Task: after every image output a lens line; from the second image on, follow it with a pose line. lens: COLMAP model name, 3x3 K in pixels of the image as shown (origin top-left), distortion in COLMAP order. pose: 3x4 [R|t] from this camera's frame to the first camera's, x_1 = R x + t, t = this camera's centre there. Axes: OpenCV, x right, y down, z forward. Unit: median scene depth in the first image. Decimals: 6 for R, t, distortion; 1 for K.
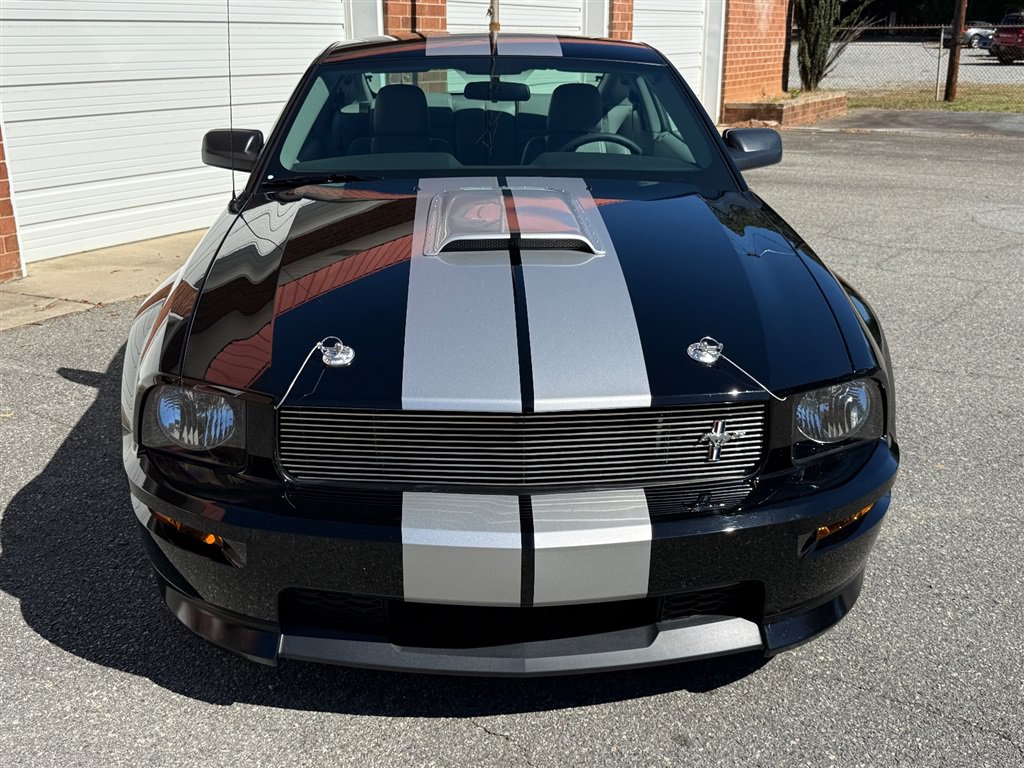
lens RADIAL K [[1143.6, 0, 508.1], [0, 1143.6, 381.8], [0, 0, 1]] dist [0.063128, 0.000000]
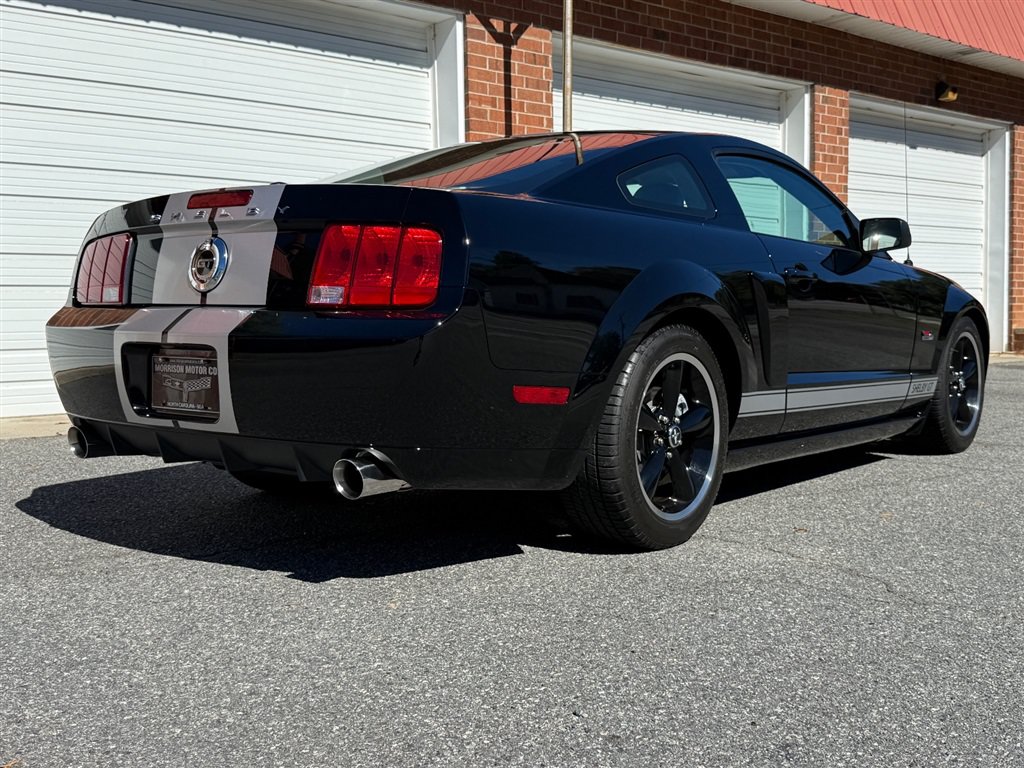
lens RADIAL K [[1143.6, 0, 509.0], [0, 1143.6, 398.7], [0, 0, 1]] dist [0.063128, 0.000000]
pose [[0.925935, 0.023254, -0.376966, 0.165625], [-0.102438, 0.976152, -0.191399, 0.014574], [0.363526, 0.215839, 0.906235, 0.084171]]
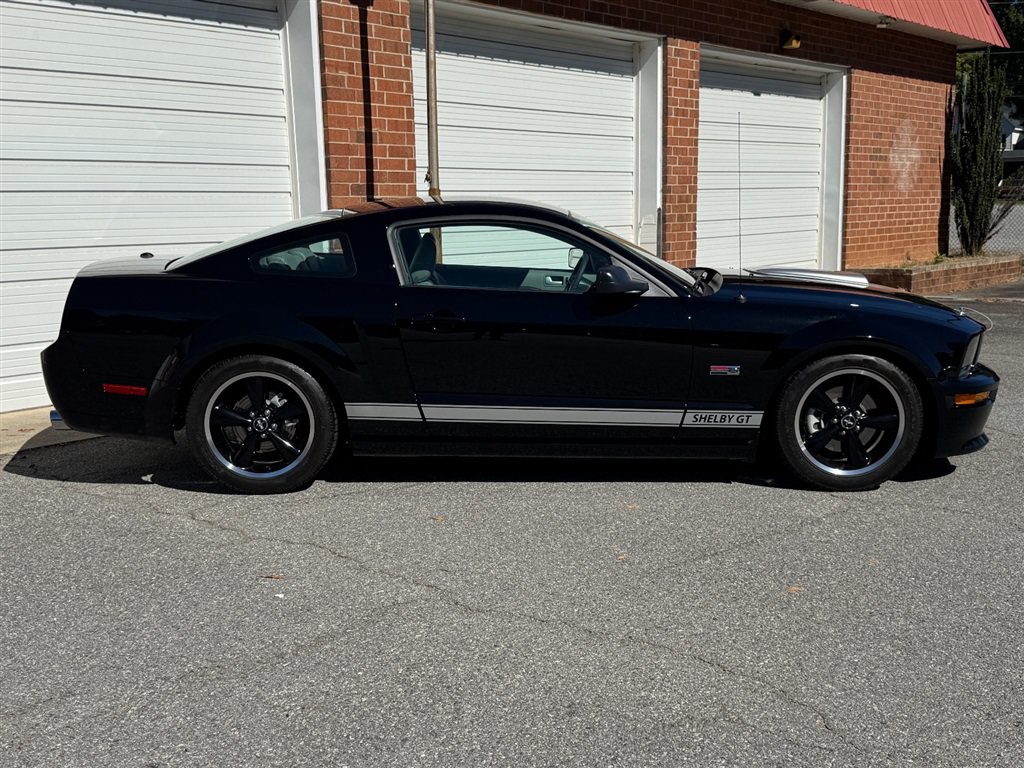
lens RADIAL K [[1143.6, 0, 509.8], [0, 1143.6, 393.7], [0, 0, 1]] dist [0.063128, 0.000000]
pose [[0.971202, 0.027173, -0.236701, 0.147160], [-0.056433, 0.991441, -0.117731, -0.023250], [0.231476, 0.127698, 0.964423, 0.078522]]
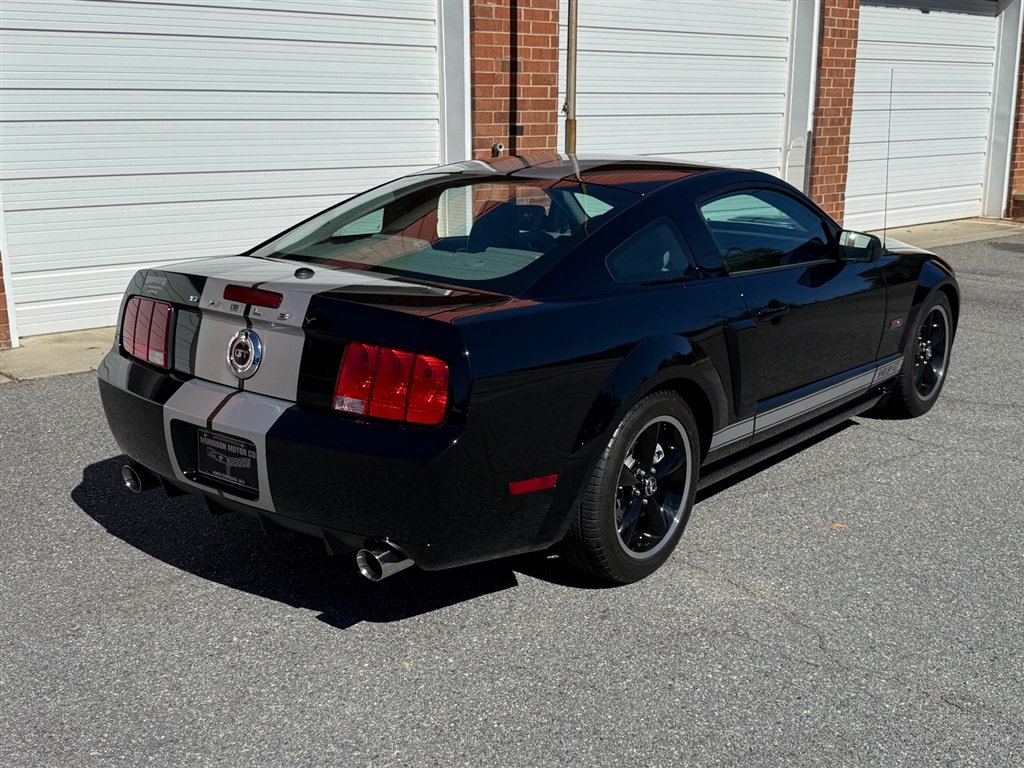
lens RADIAL K [[1143.6, 0, 505.3], [0, 1143.6, 387.9], [0, 0, 1]] dist [0.063128, 0.000000]
pose [[0.922967, 0.097180, -0.372409, 0.174000], [-0.114576, 0.993105, -0.024810, -0.030540], [0.367430, 0.065568, 0.927737, 0.052160]]
